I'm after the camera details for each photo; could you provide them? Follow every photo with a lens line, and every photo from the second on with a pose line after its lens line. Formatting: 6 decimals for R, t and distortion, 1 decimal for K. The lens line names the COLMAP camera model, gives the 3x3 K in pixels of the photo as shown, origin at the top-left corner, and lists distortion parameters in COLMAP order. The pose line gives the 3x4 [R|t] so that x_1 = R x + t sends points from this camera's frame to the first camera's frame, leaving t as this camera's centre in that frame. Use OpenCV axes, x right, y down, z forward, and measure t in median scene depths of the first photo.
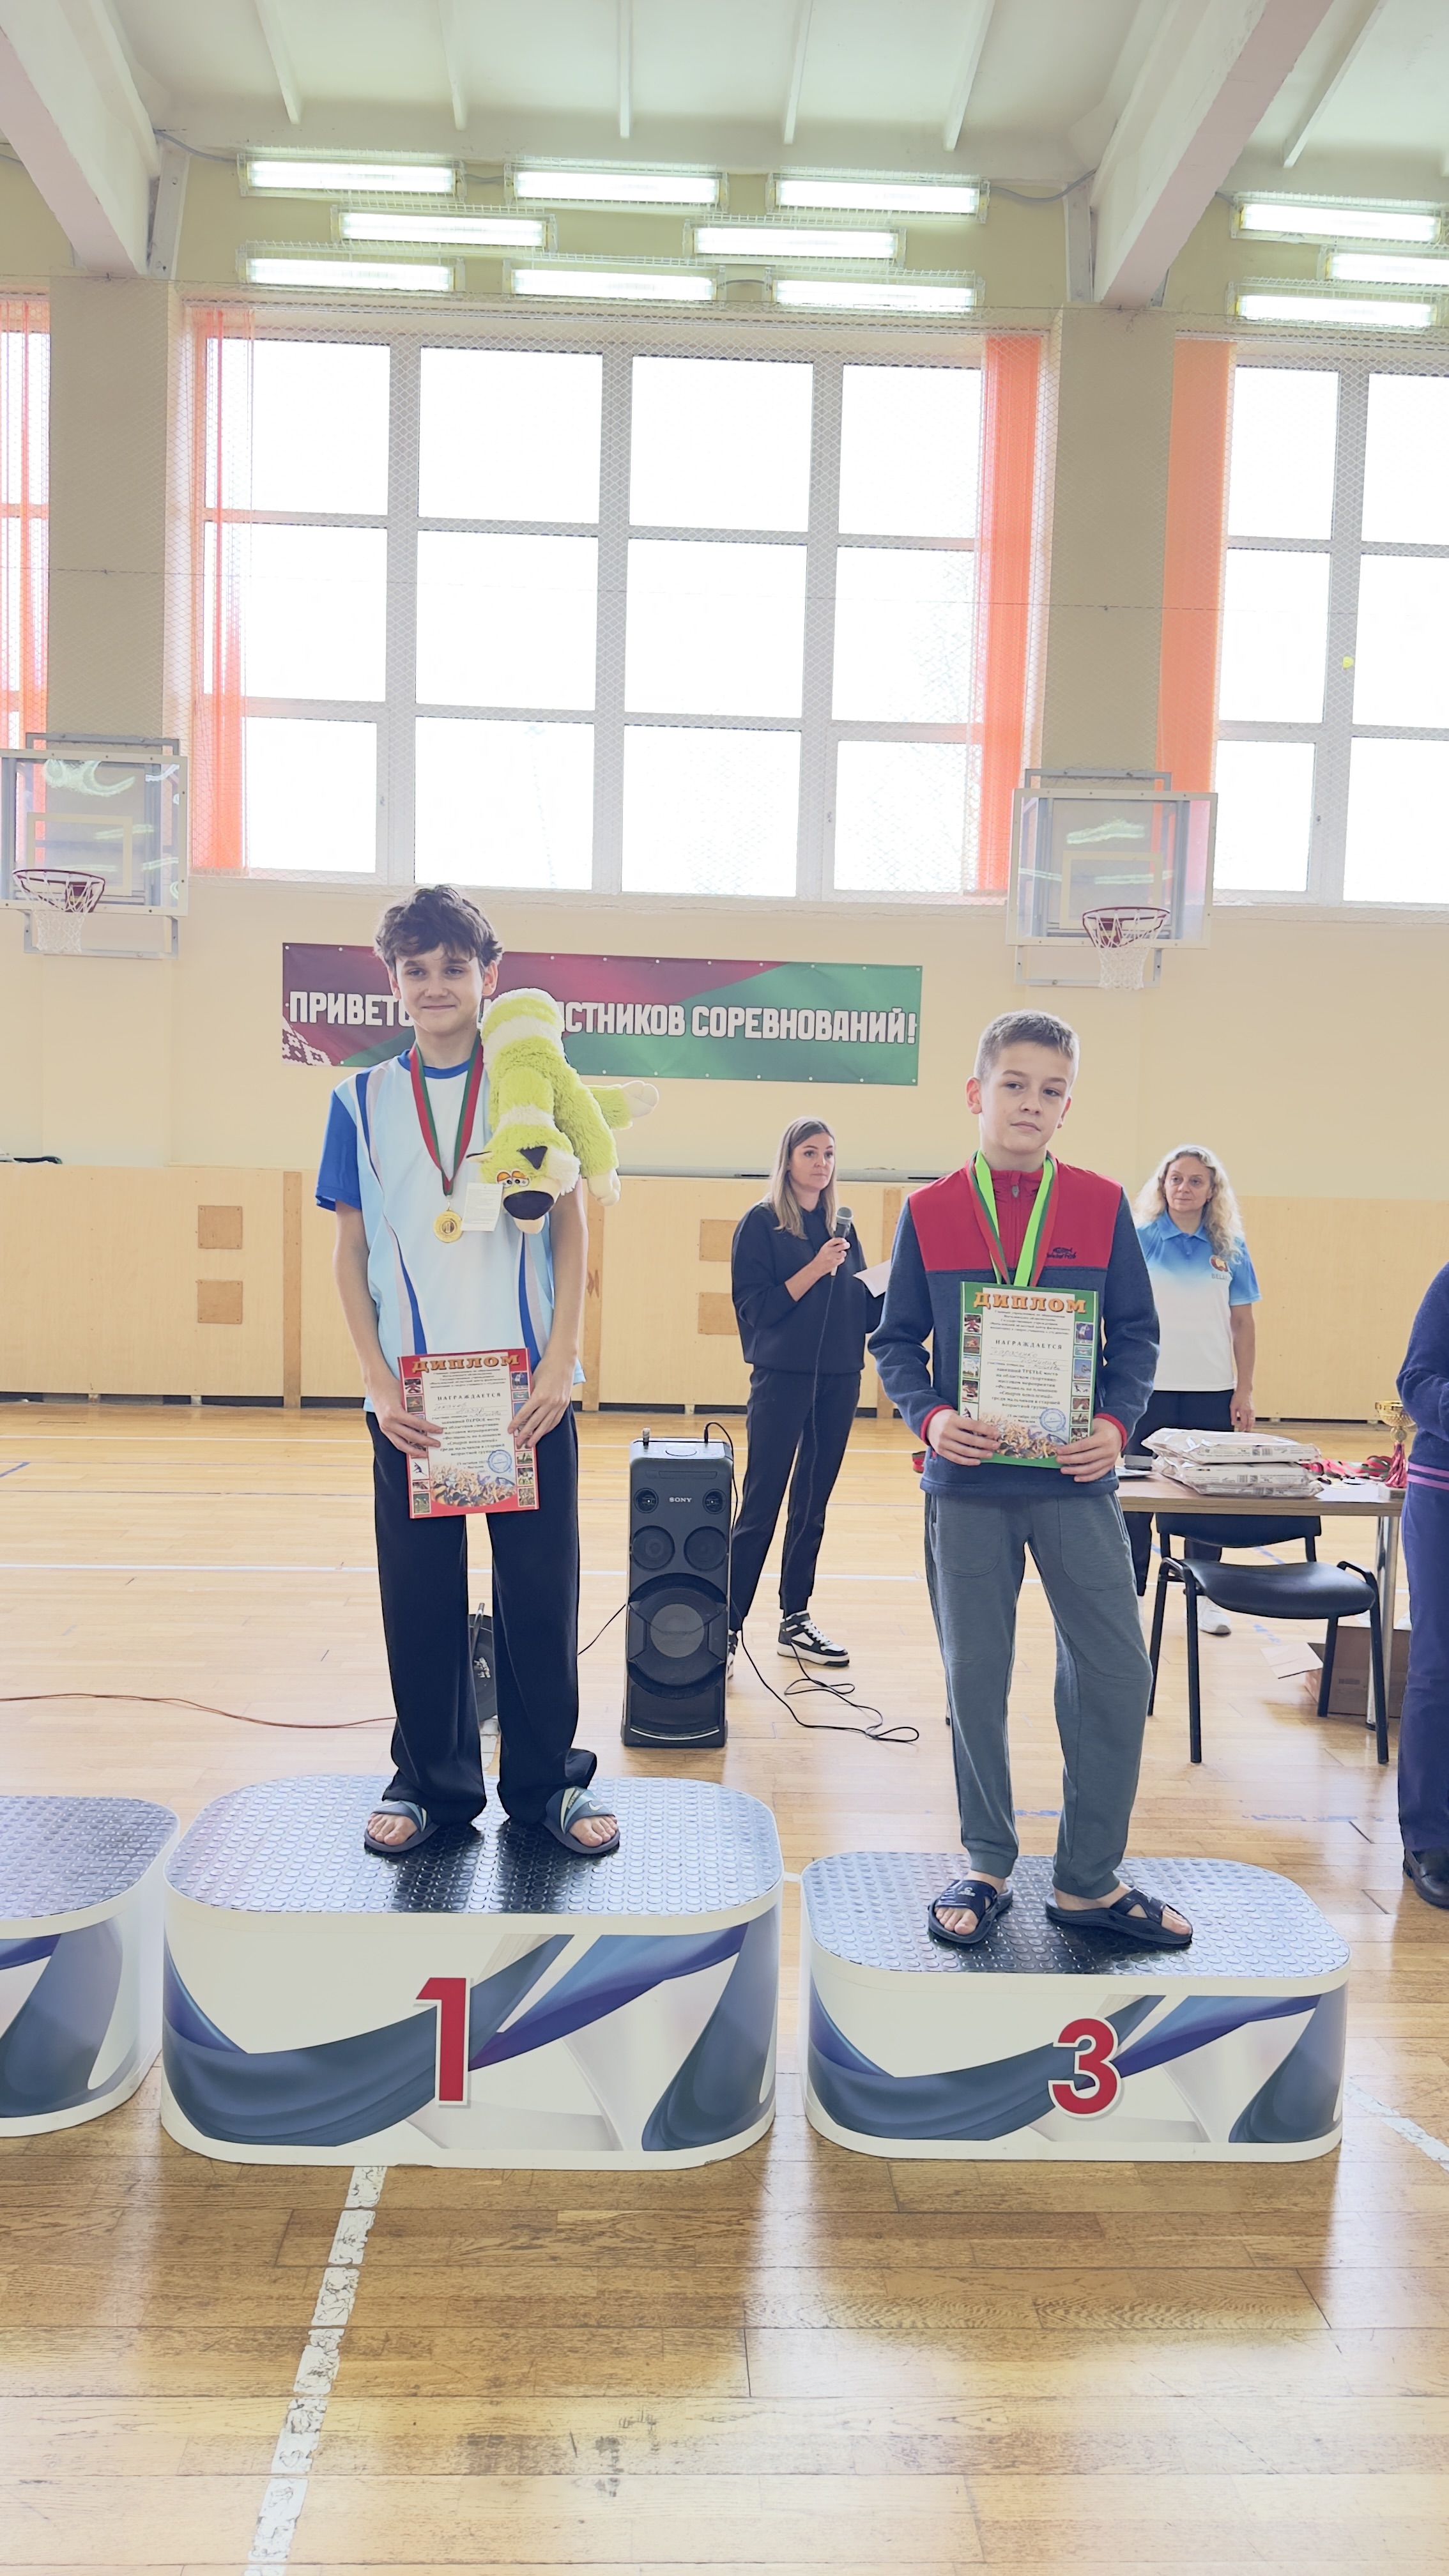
lens RADIAL K [[1800.7, 0, 723.0], [0, 1800.7, 1268.7], [0, 0, 1]] dist [0.040390, -0.046789]
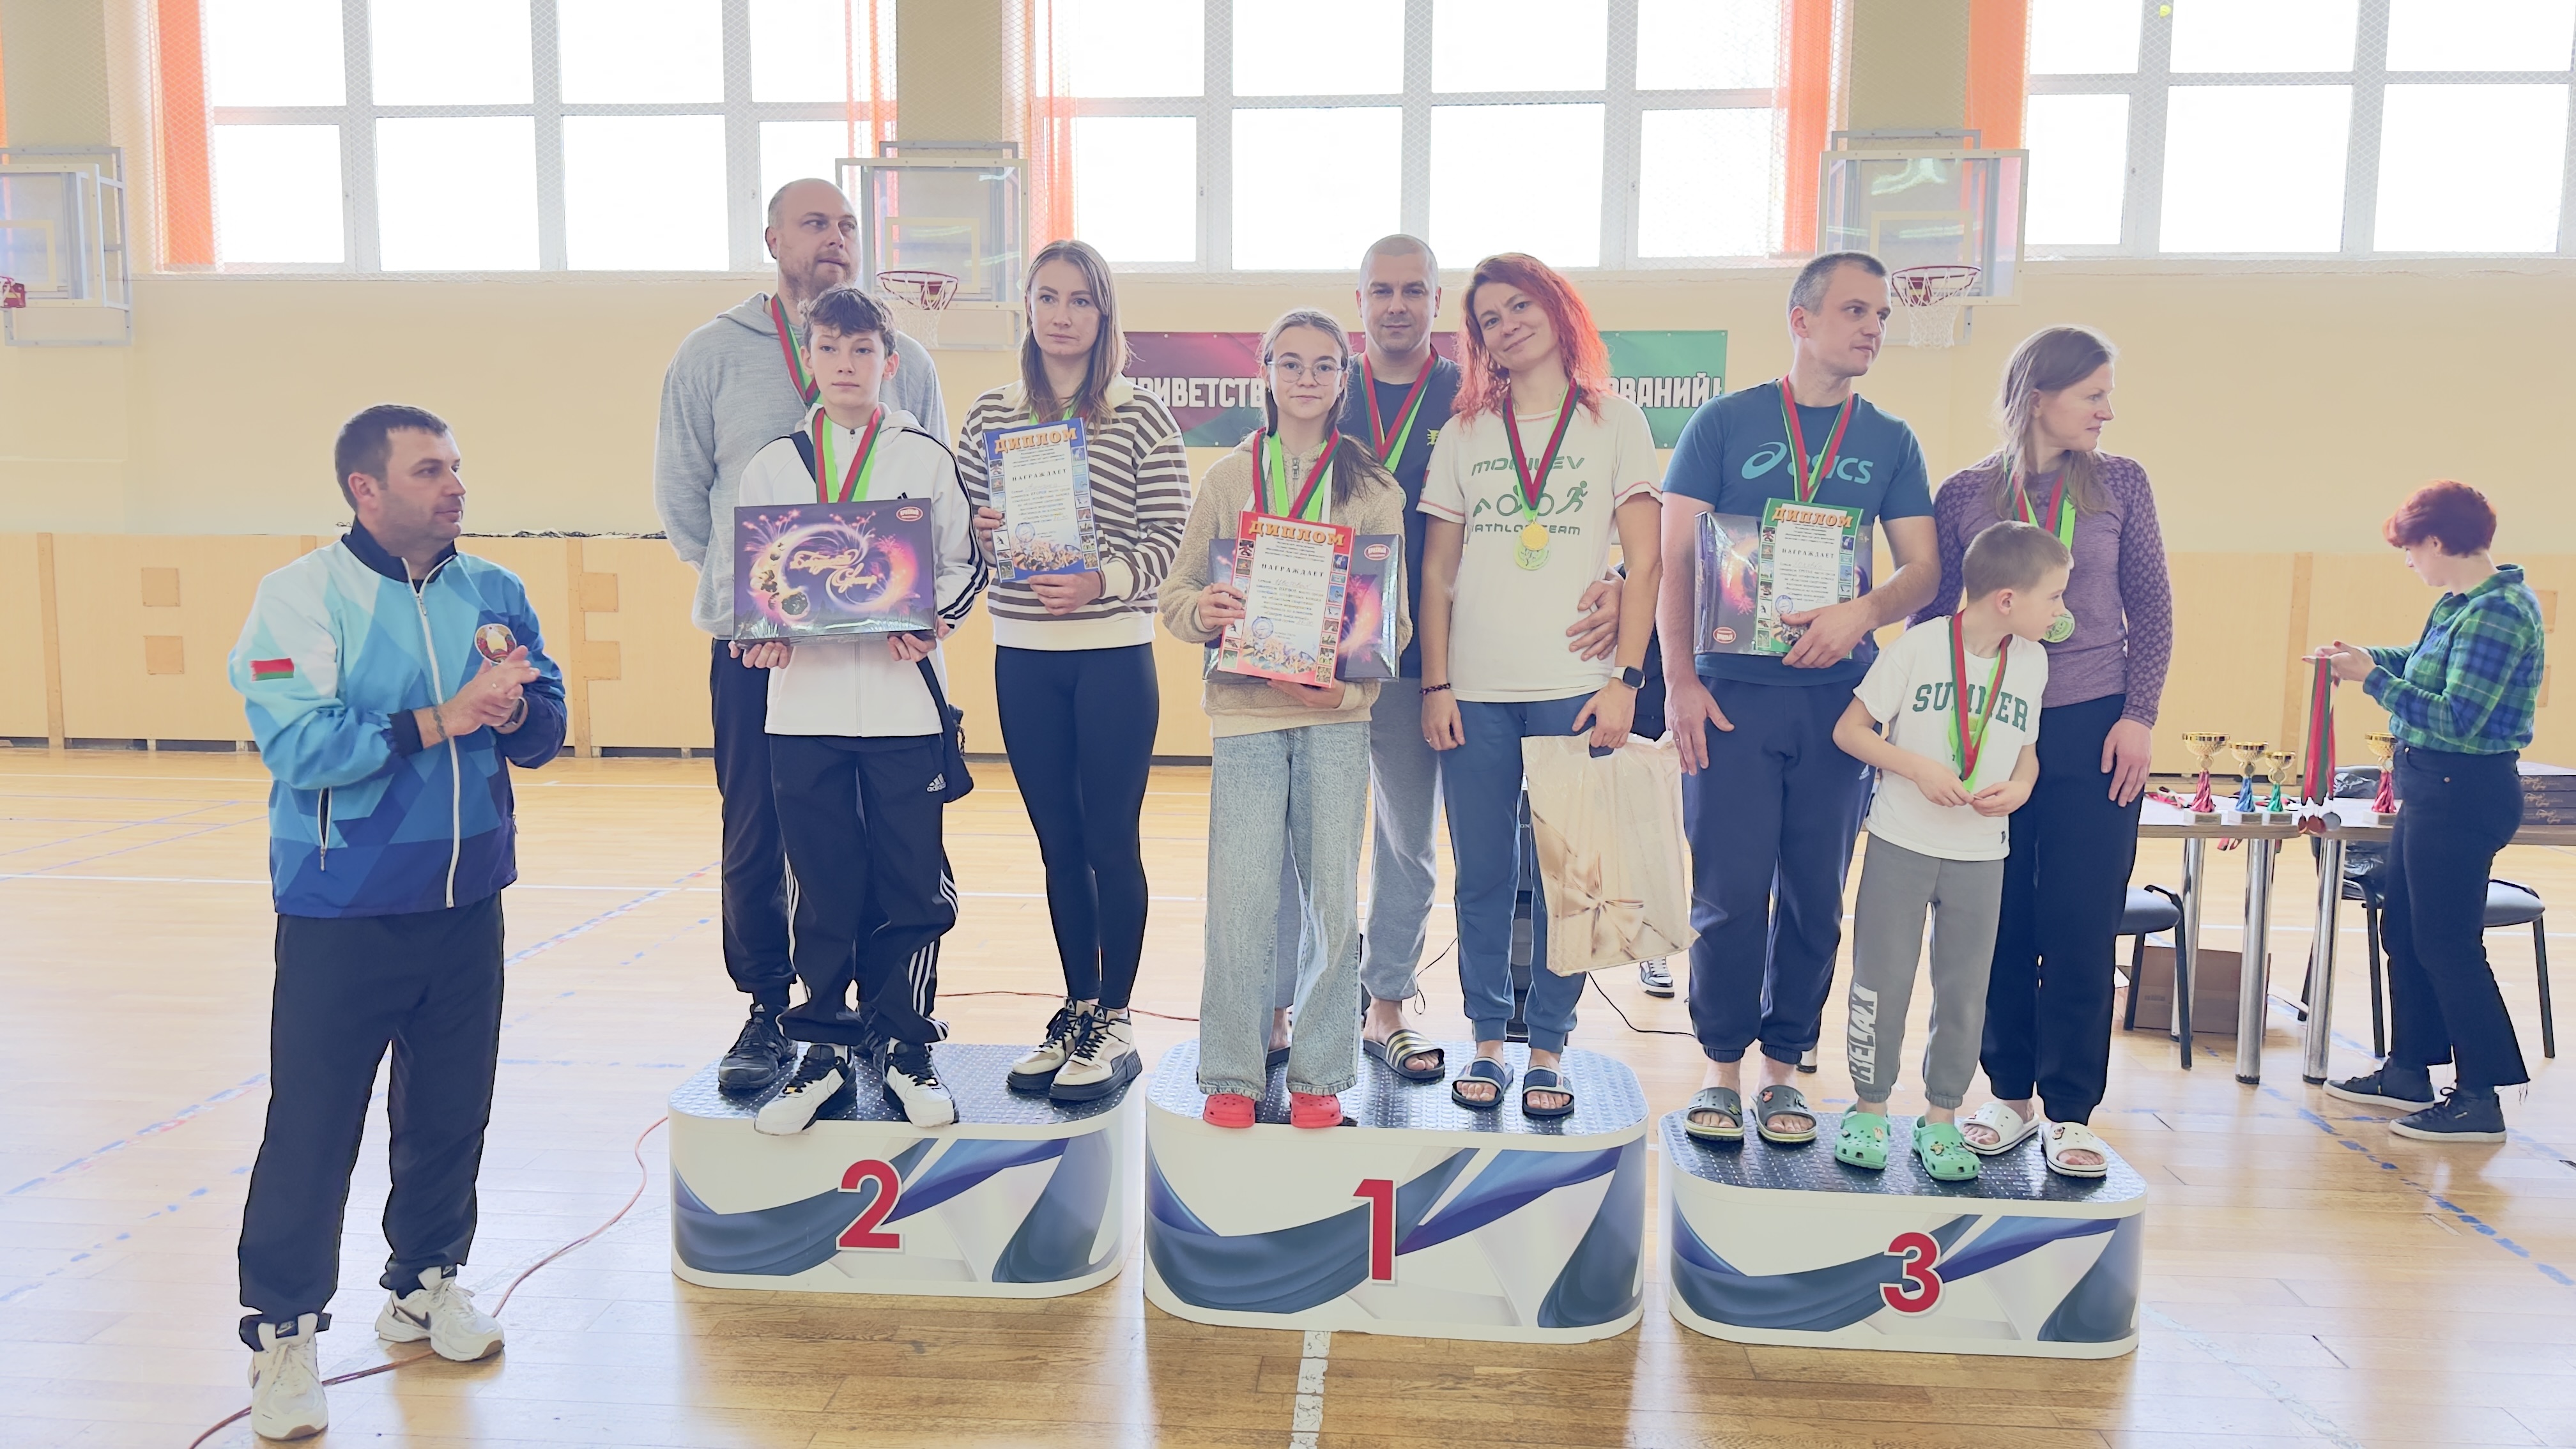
lens RADIAL K [[1800.7, 0, 1284.3], [0, 1800.7, 702.4], [0, 0, 1]] dist [0.040390, -0.046789]
pose [[0.992721, -0.005840, -0.120298, -0.019246], [0.010102, 0.999341, 0.034851, 0.006011], [0.120015, -0.035813, 0.992126, -0.065296]]
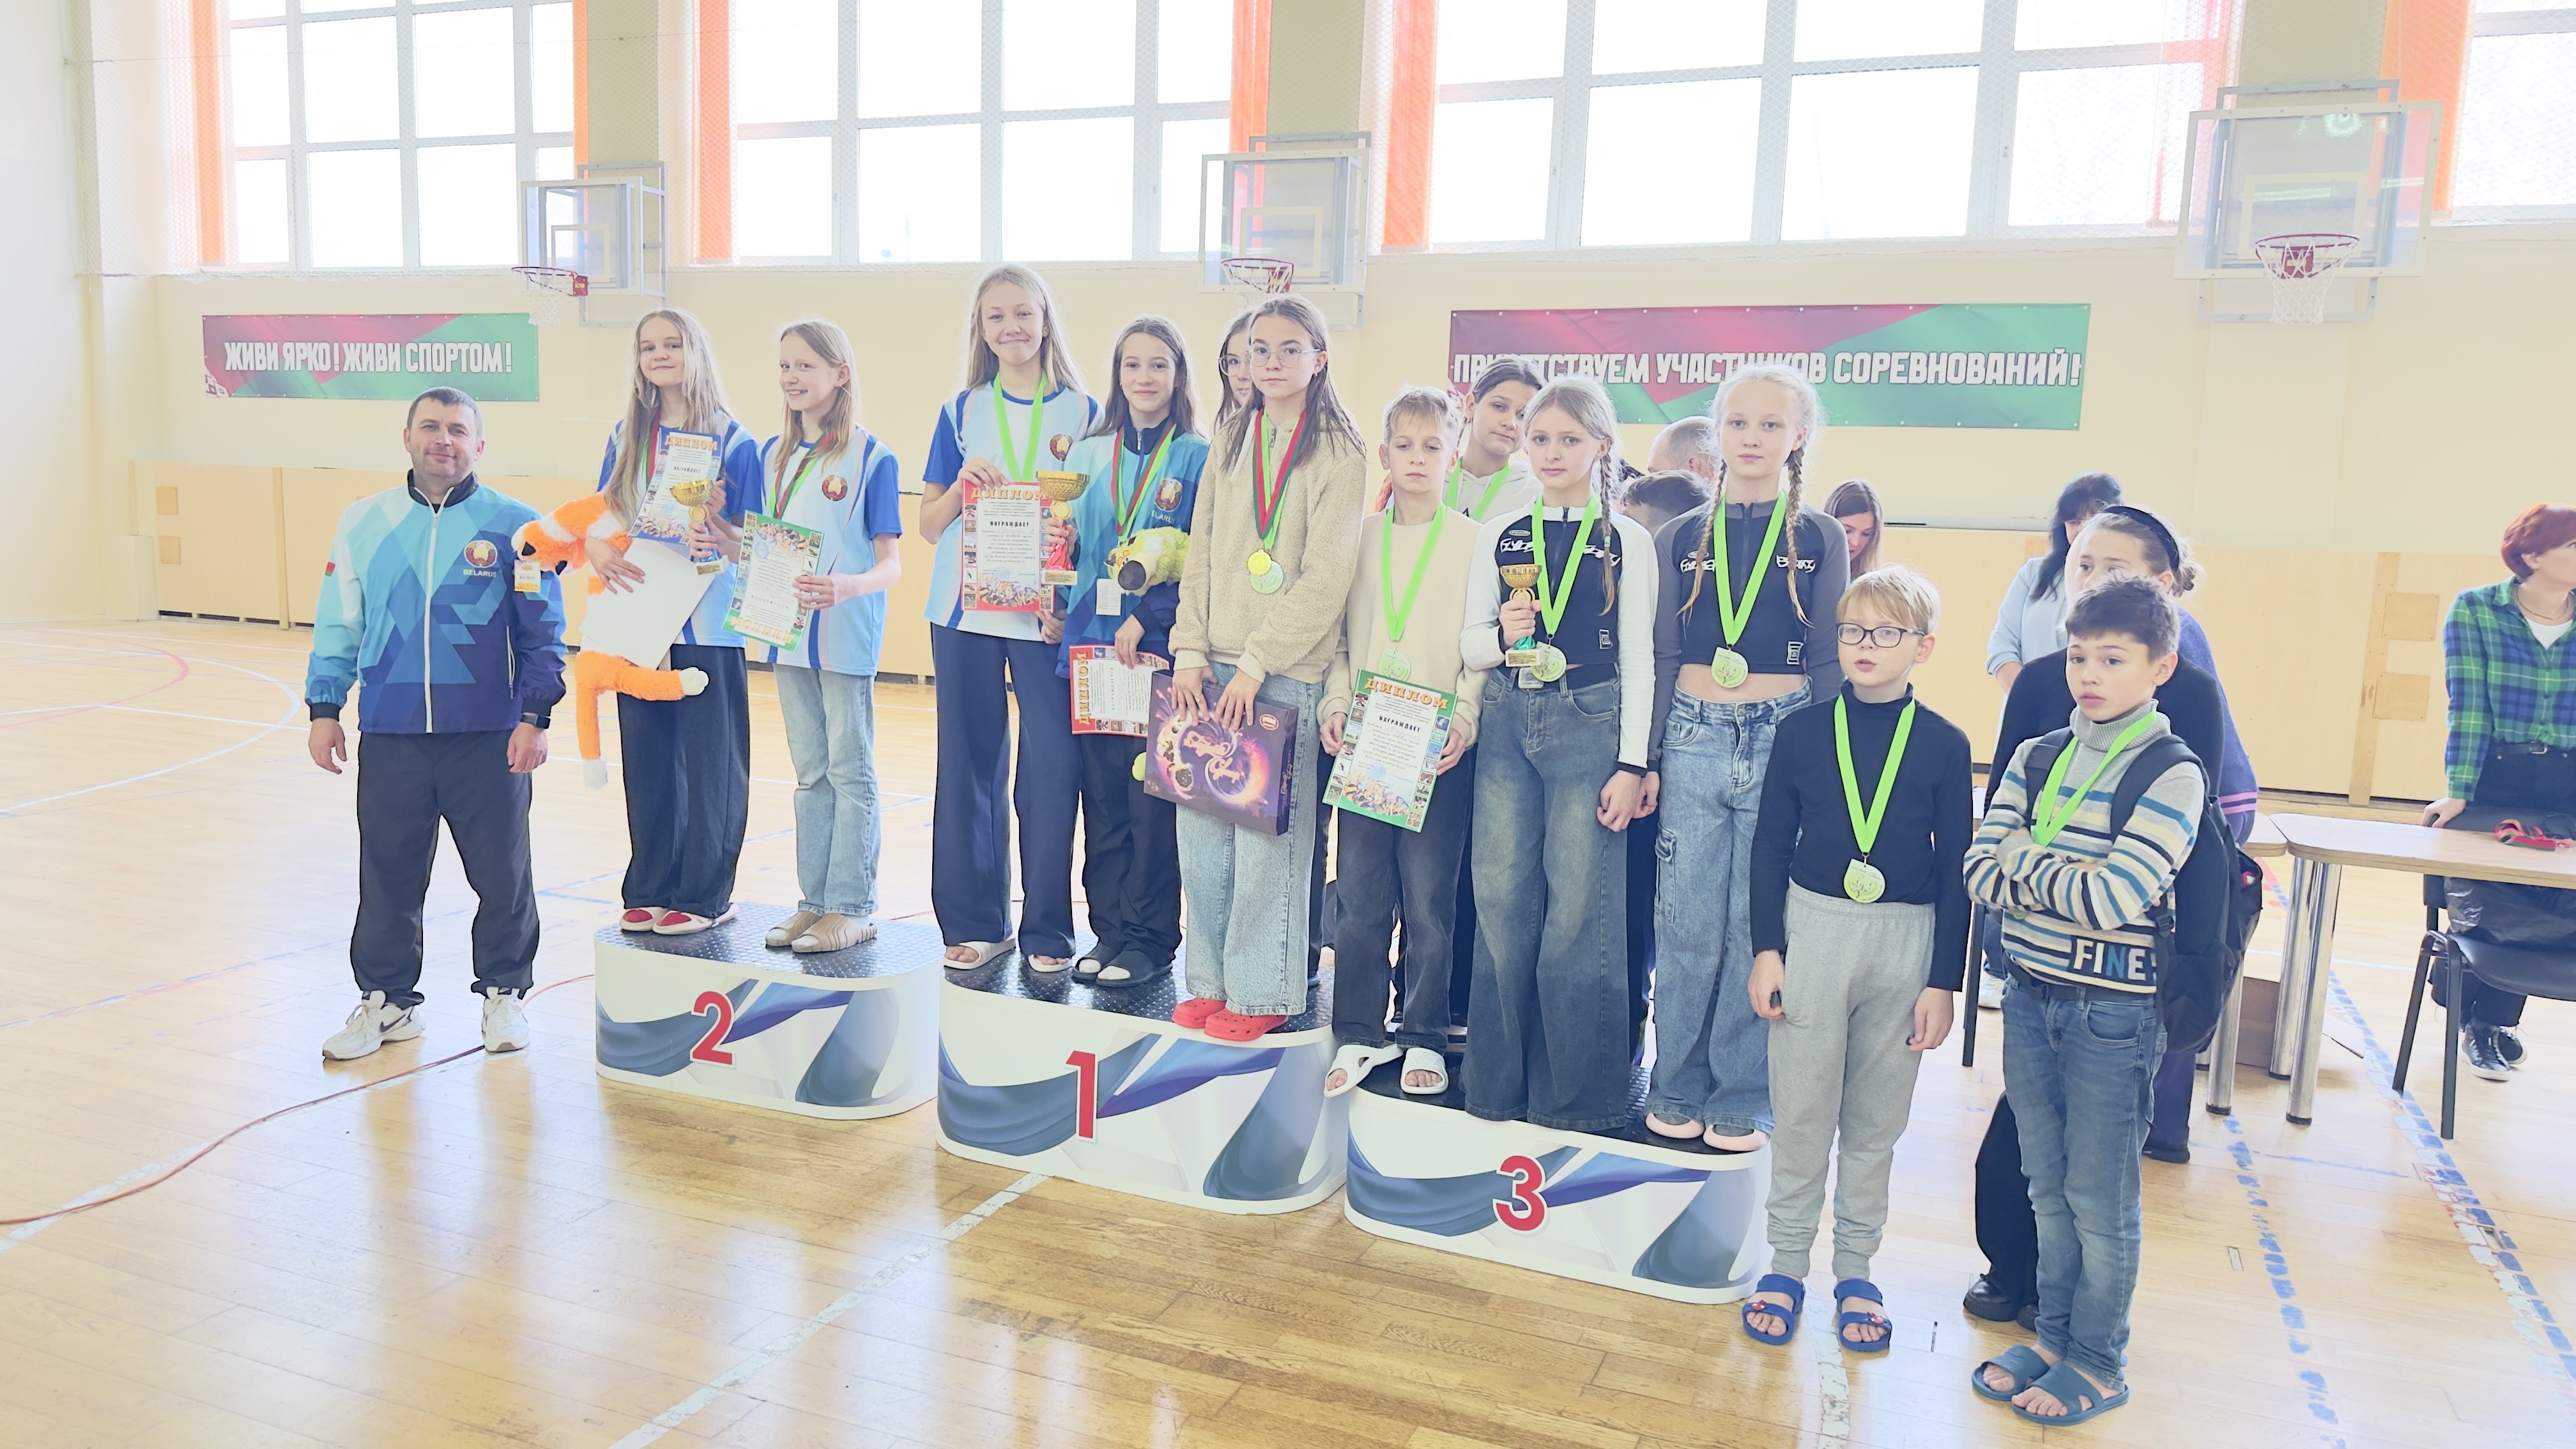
lens RADIAL K [[1800.7, 0, 1335.2], [0, 1800.7, 712.6], [0, 0, 1]] dist [0.040390, -0.046789]
pose [[0.910303, 0.055542, -0.410199, 0.175818], [-0.035248, 0.997759, 0.056879, 0.009986], [0.412439, -0.037318, 0.910221, -0.061014]]
